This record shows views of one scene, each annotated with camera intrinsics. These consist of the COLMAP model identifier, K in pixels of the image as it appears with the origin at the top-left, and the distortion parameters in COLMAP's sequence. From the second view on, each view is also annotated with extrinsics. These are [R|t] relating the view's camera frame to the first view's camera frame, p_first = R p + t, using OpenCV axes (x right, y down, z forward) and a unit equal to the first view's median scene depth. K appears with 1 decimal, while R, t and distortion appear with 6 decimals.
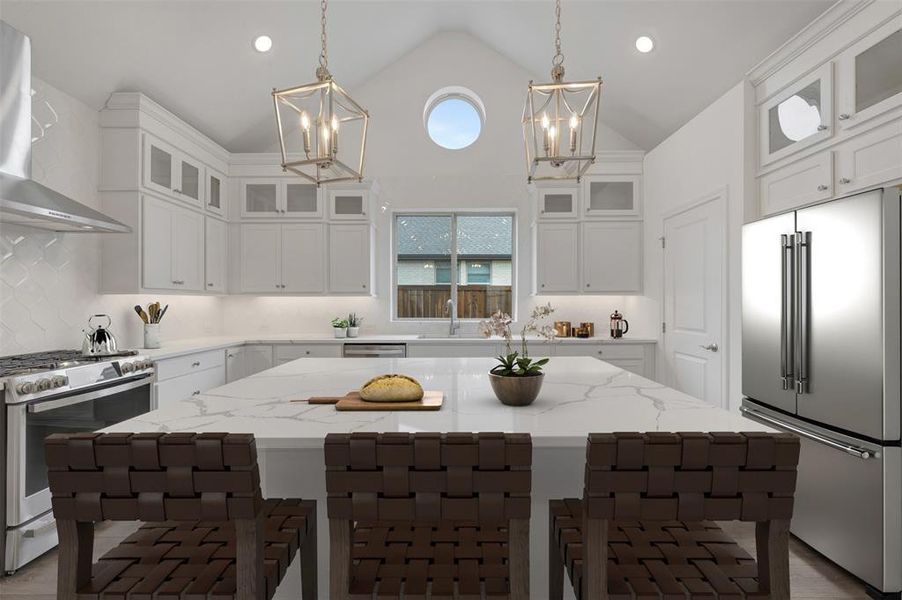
lens RADIAL K [[358.8, 0, 455.2], [0, 358.8, 297.4], [0, 0, 1]] dist [0.000034, -0.000062]
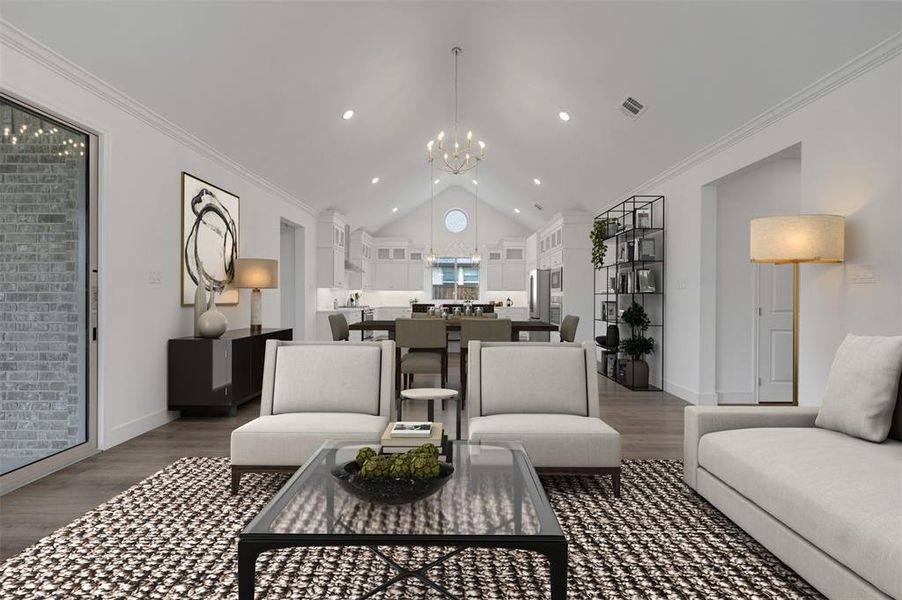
lens RADIAL K [[358.8, 0, 455.2], [0, 358.8, 297.4], [0, 0, 1]] dist [0.000034, -0.000062]
pose [[0.999999, 0.000225, 0.001569, -0.013645], [-0.000256, 0.999802, 0.019919, -0.008005], [-0.001564, -0.019919, 0.999800, -1.650796]]
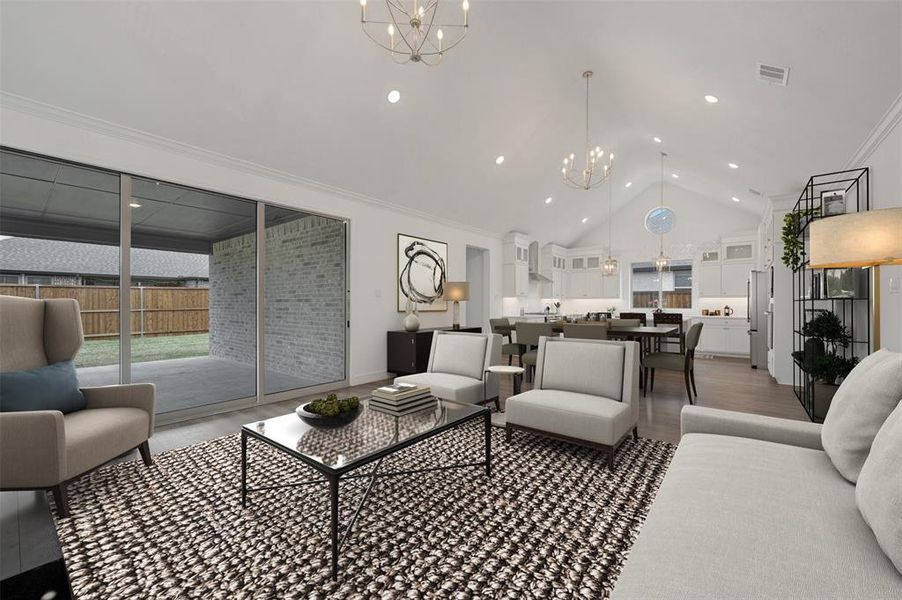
lens RADIAL K [[360.7, 0, 454.0], [0, 360.7, 312.8], [0, 0, 1]] dist [0.000092, -0.000007]
pose [[0.787344, 0.015429, -0.616321, 0.422066], [0.009952, 0.999238, 0.037728, -0.011945], [0.616434, -0.035838, 0.786591, -1.768598]]
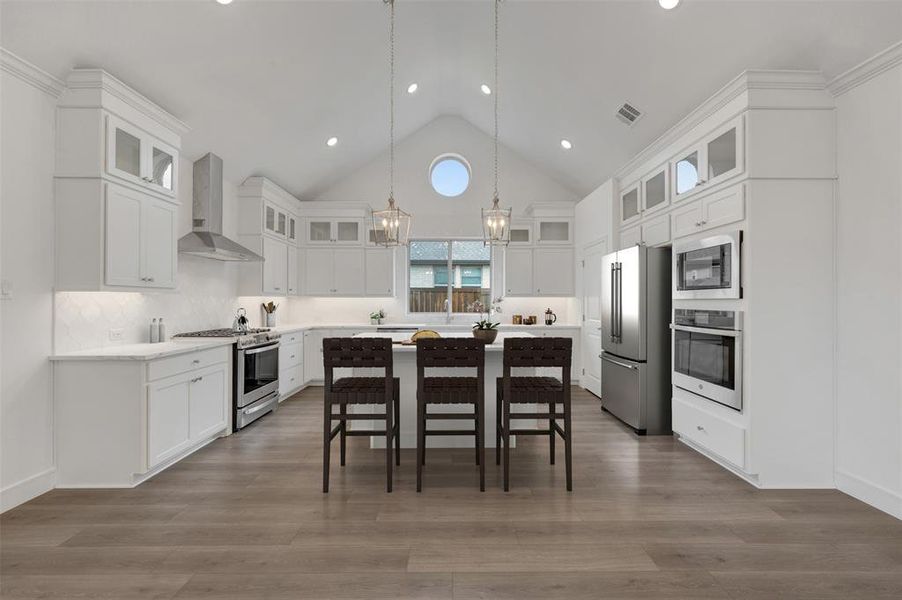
lens RADIAL K [[358.8, 0, 455.2], [0, 358.8, 297.4], [0, 0, 1]] dist [0.000034, -0.000062]
pose [[0.999939, 0.001547, 0.010952, 0.003522], [-0.001587, 0.999992, 0.003604, -0.008376], [-0.010946, -0.003621, 0.999934, -0.491596]]
